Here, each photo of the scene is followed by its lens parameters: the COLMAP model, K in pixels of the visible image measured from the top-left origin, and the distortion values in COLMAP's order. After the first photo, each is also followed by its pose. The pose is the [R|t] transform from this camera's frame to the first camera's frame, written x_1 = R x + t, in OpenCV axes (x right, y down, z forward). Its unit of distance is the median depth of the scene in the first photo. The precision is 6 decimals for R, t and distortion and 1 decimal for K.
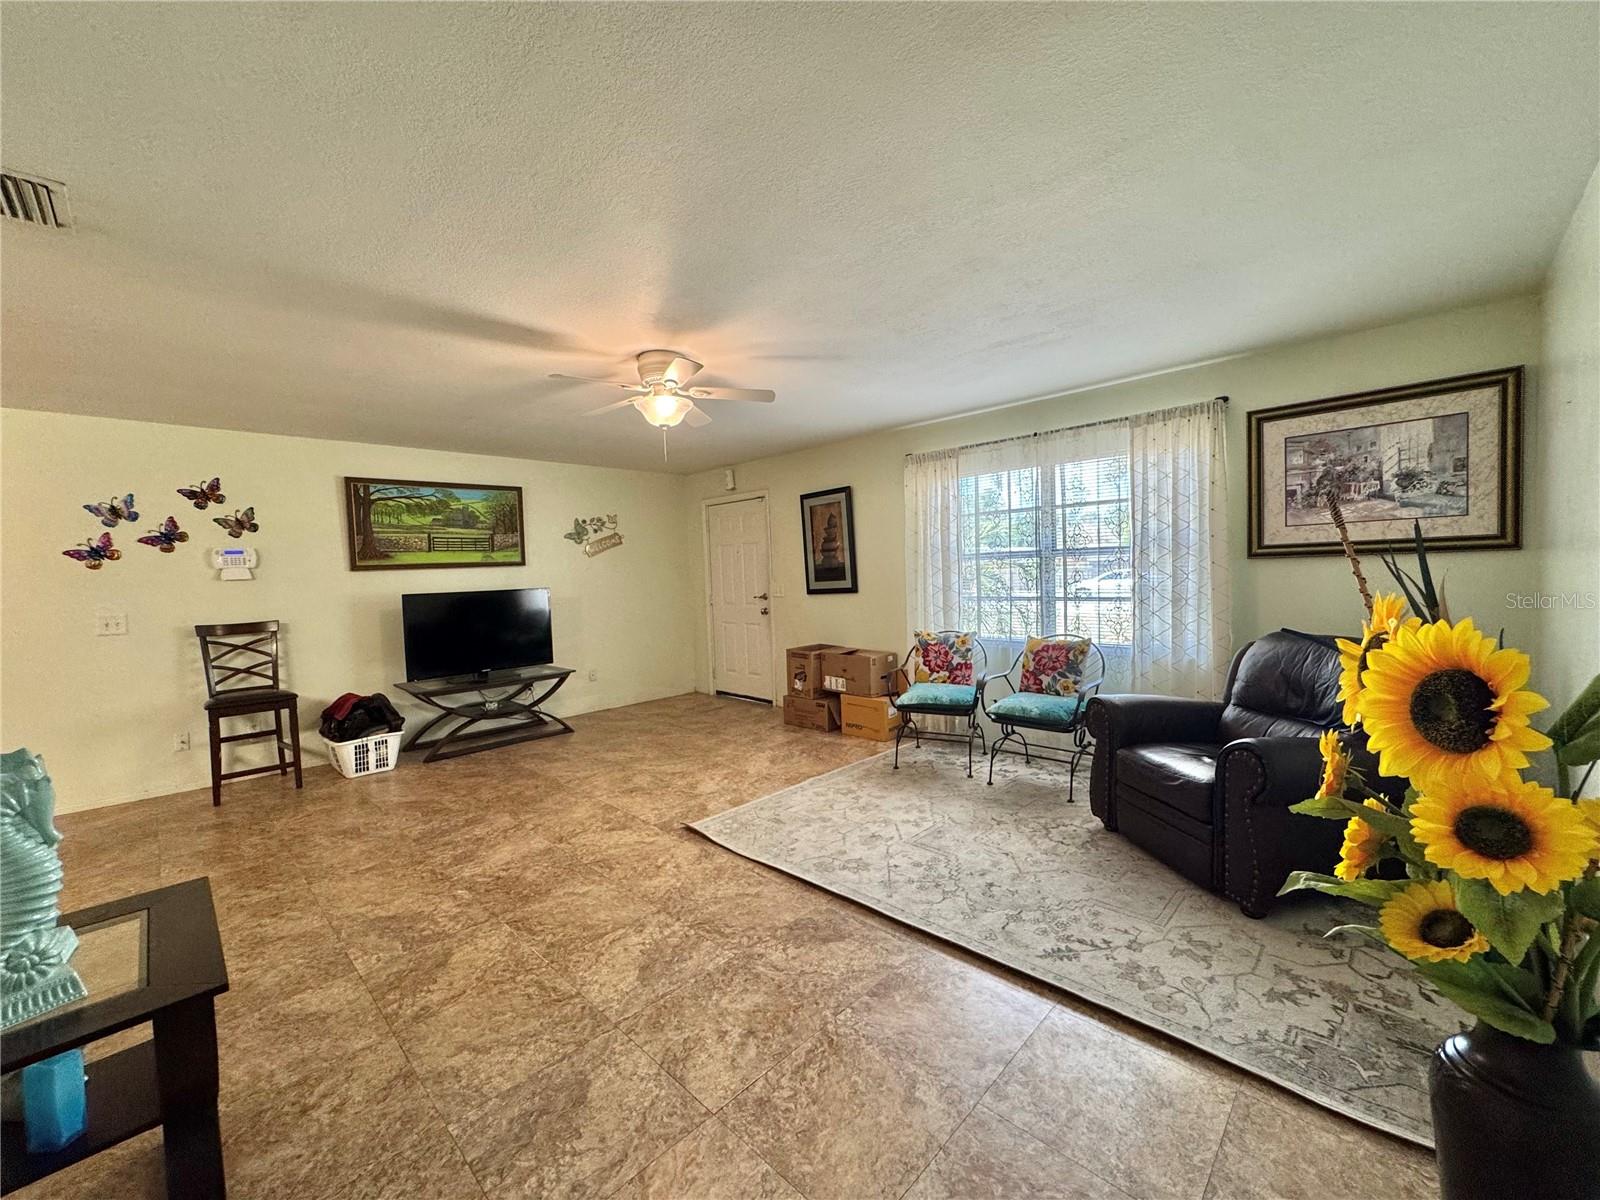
lens RADIAL K [[638.1, 0, 799.0], [0, 638.1, 598.5], [0, 0, 1]] dist [-0.005358, 0.001081]
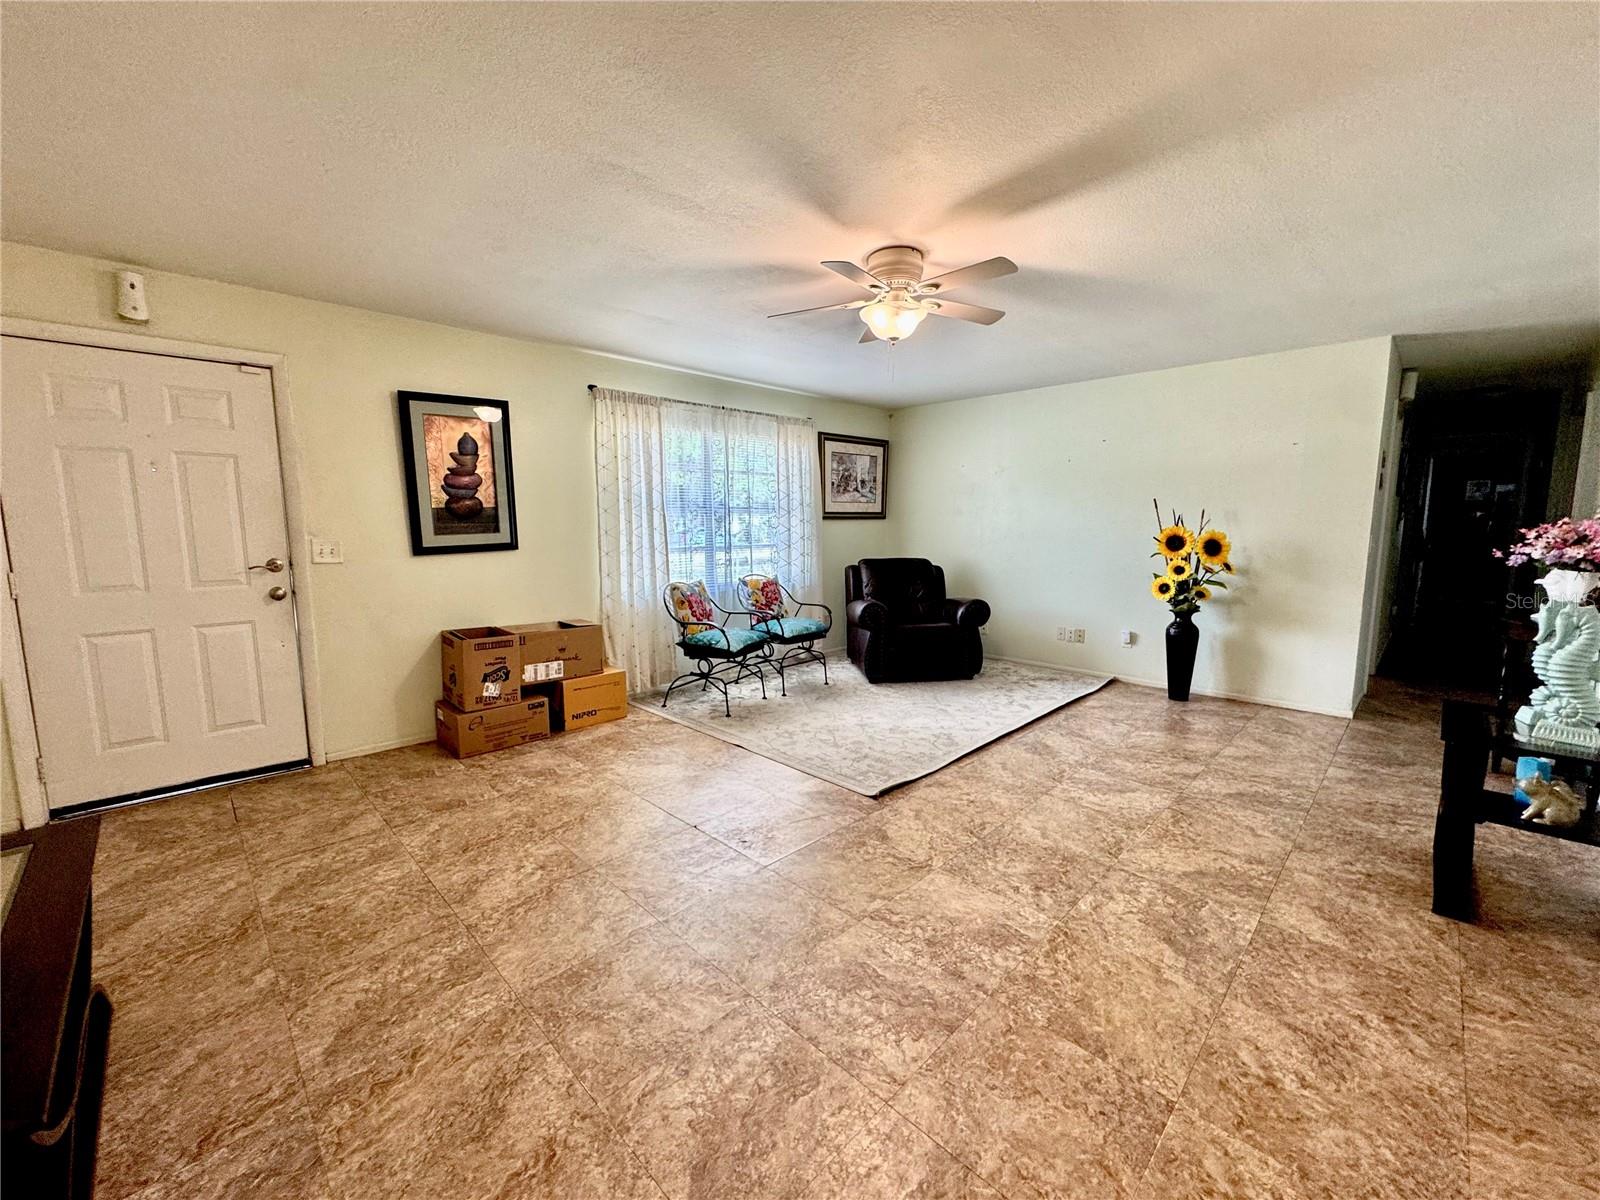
lens RADIAL K [[638.1, 0, 799.0], [0, 638.1, 598.5], [0, 0, 1]] dist [-0.005358, 0.001081]
pose [[0.016937, -0.087640, 0.996008, -1.104529], [0.045876, 0.995170, 0.086786, -0.003167], [-0.998804, 0.044223, 0.020875, 1.129818]]
